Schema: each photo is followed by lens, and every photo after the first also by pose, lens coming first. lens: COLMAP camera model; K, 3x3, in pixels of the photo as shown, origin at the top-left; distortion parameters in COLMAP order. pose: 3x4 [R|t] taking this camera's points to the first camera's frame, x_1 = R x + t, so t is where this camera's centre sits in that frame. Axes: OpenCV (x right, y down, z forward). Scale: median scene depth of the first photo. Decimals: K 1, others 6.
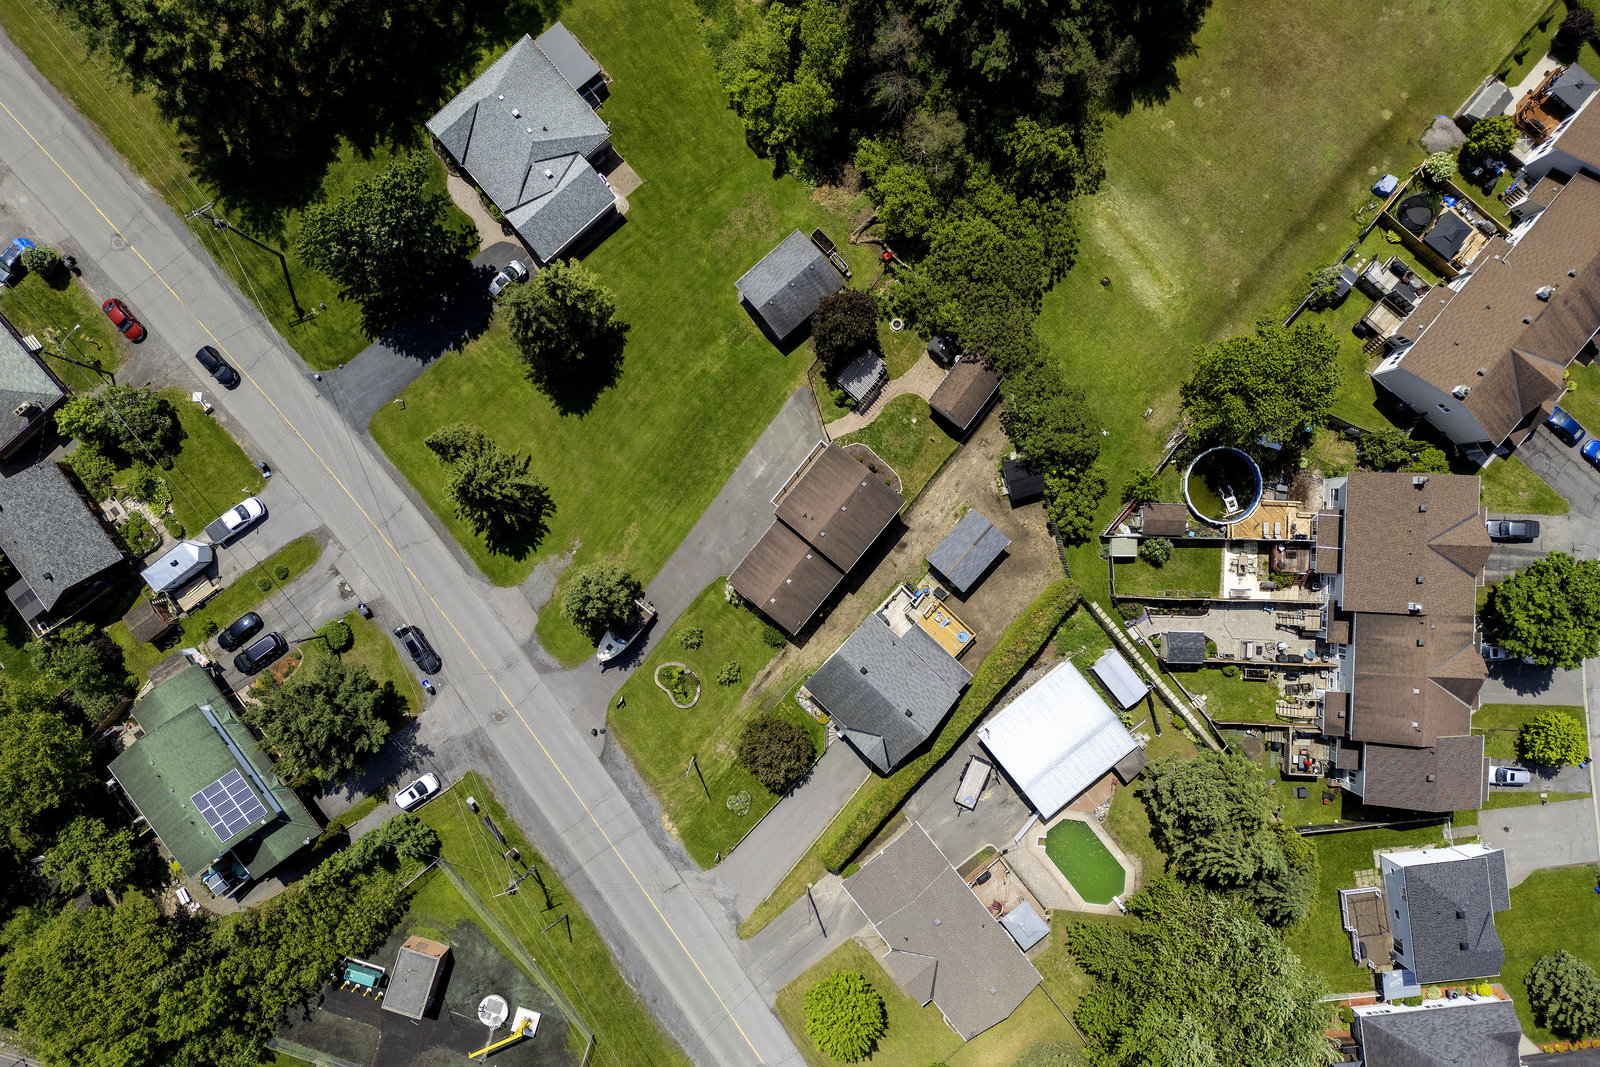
lens RADIAL K [[1136.5, 0, 796.2], [0, 1136.5, 539.7], [0, 0, 1]] dist [0.049295, -0.070324]
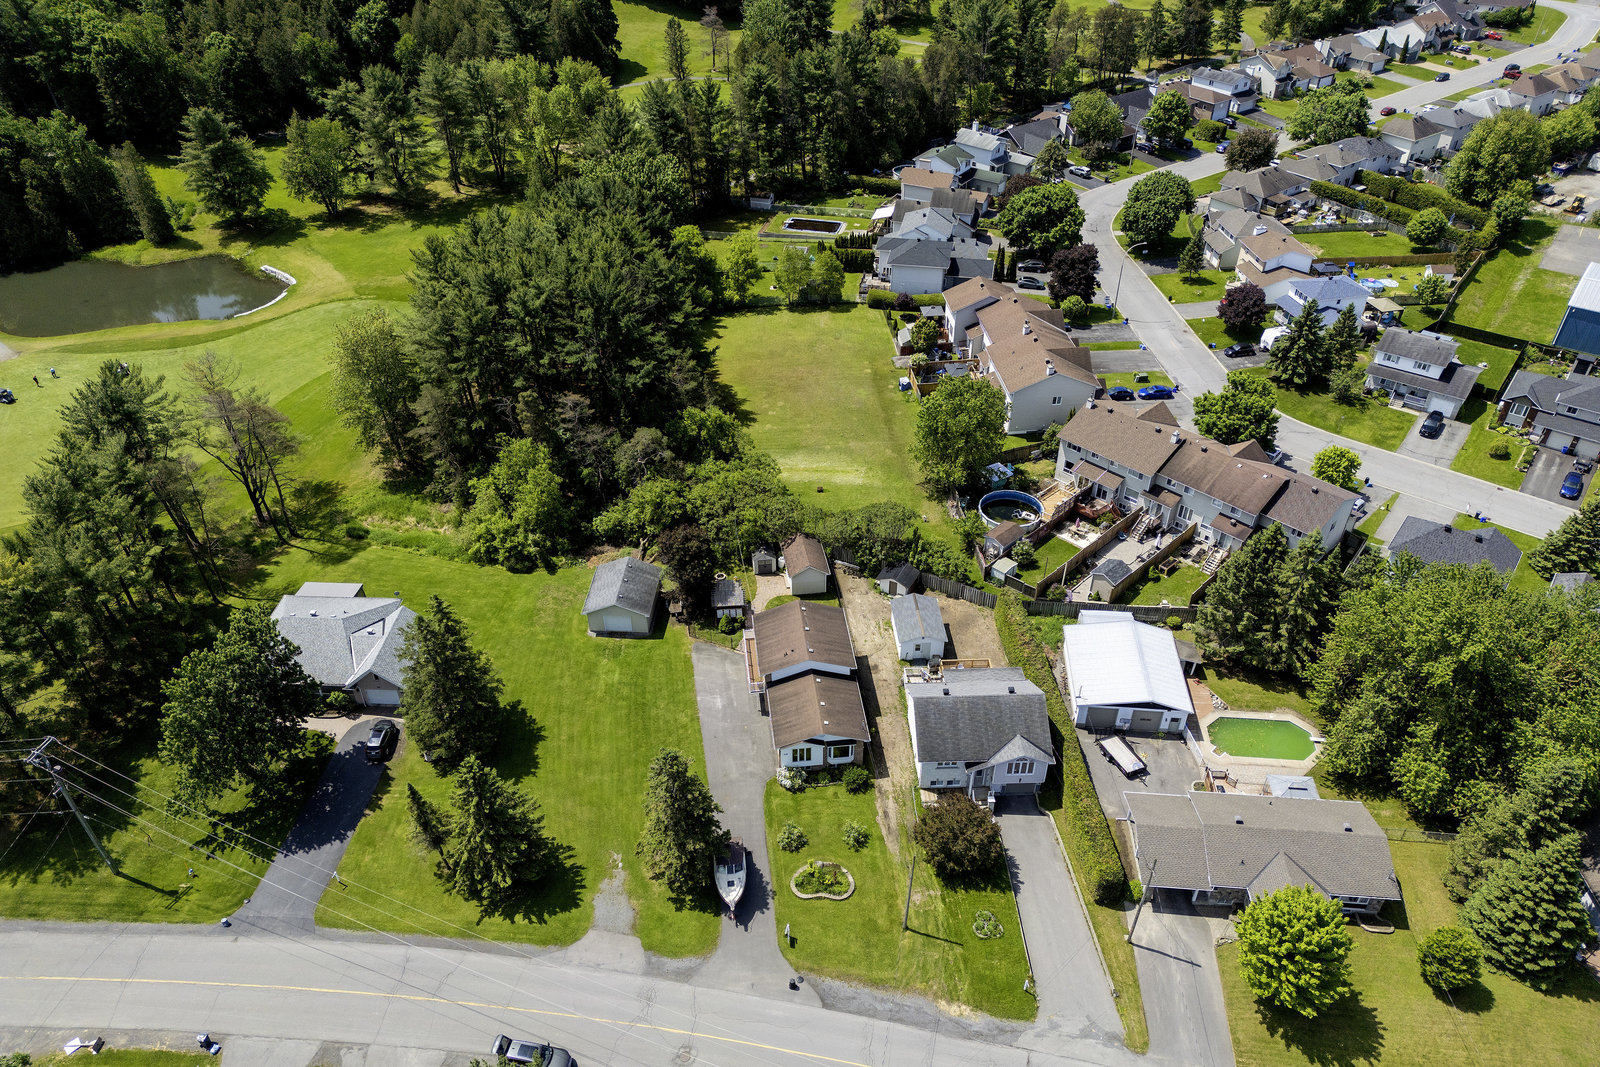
lens RADIAL K [[1136.5, 0, 796.2], [0, 1136.5, 539.7], [0, 0, 1]] dist [0.049295, -0.070324]
pose [[0.696101, -0.415250, 0.585671, -0.496692], [0.717944, 0.402039, -0.568262, 0.481789], [0.000508, 0.816047, 0.577986, 0.329487]]
